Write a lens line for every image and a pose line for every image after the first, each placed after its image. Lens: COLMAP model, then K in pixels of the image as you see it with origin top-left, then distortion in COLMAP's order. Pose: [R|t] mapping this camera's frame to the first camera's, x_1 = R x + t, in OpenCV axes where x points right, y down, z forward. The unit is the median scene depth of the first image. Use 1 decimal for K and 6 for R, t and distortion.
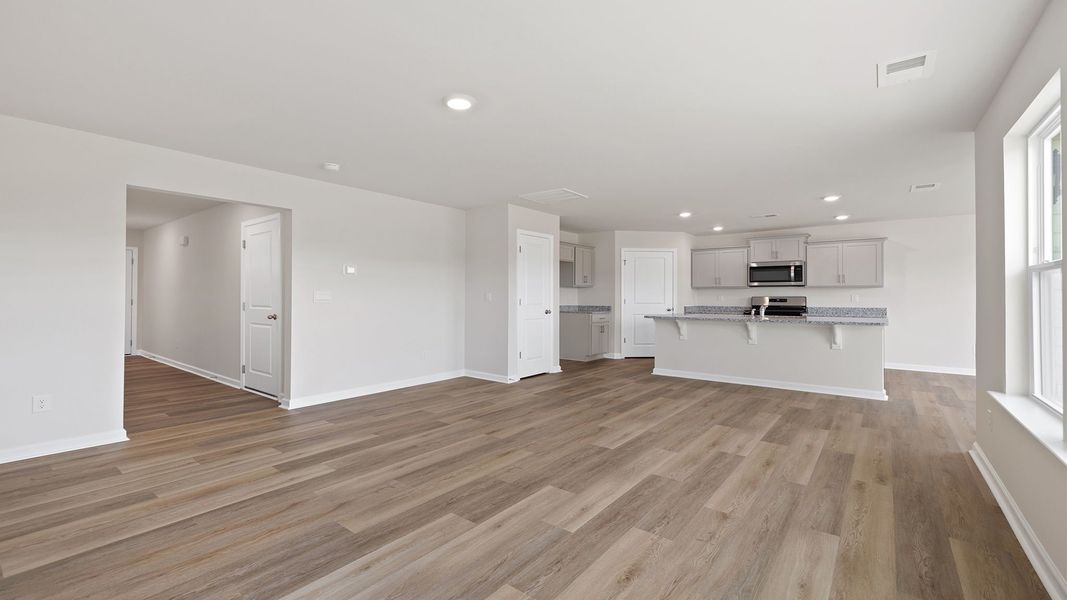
lens RADIAL K [[450.8, 0, 527.0], [0, 450.8, 292.5], [0, 0, 1]] dist [0.001288, 0.000580]
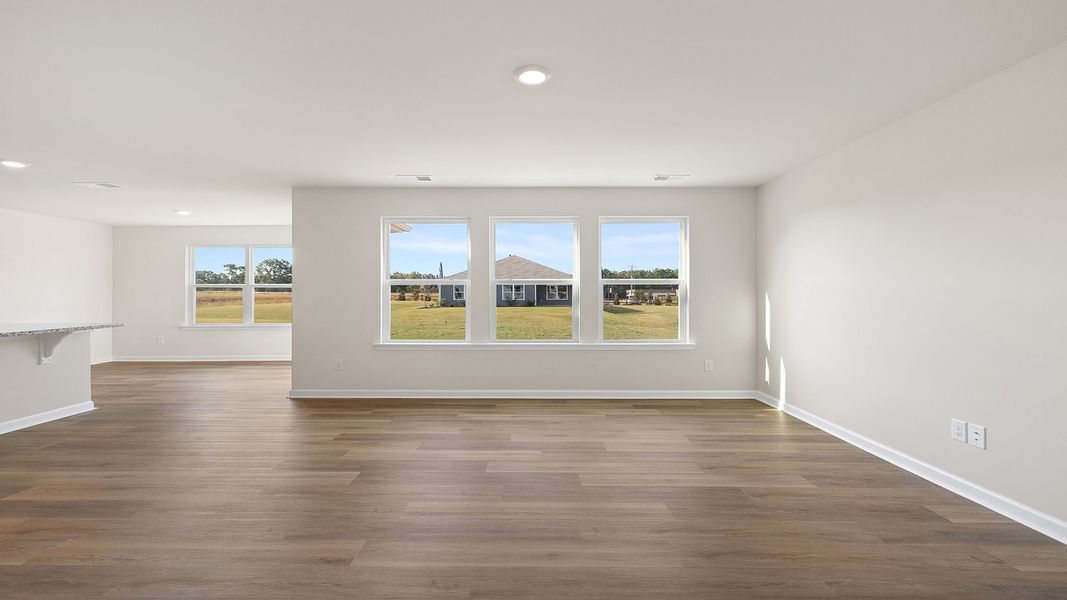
lens RADIAL K [[444.1, 0, 533.5], [0, 444.1, 300.0], [0, 0, 1]] dist [-0.007353, 0.000008]
pose [[-0.626035, -0.011621, 0.779709, -0.462369], [-0.005916, 0.999931, 0.010153, 0.002274], [-0.779773, 0.001743, -0.626060, 0.860687]]
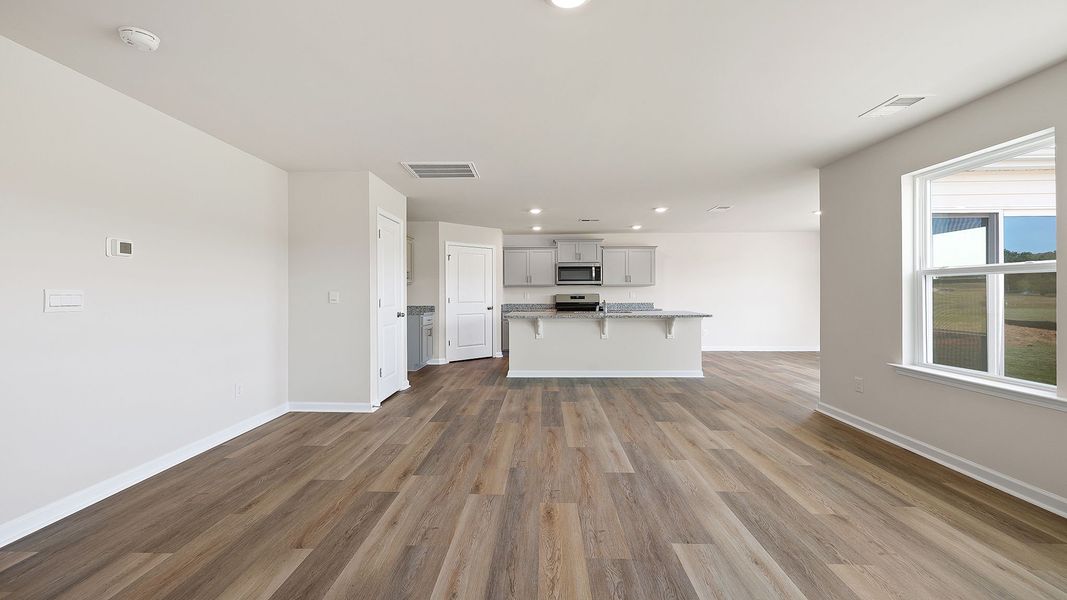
lens RADIAL K [[450.8, 0, 527.0], [0, 450.8, 292.5], [0, 0, 1]] dist [0.001288, 0.000580]
pose [[0.805060, -0.003879, 0.593181, -0.325601], [0.001788, 0.999990, 0.004113, 0.000485], [-0.593191, -0.002250, 0.805059, 0.291259]]
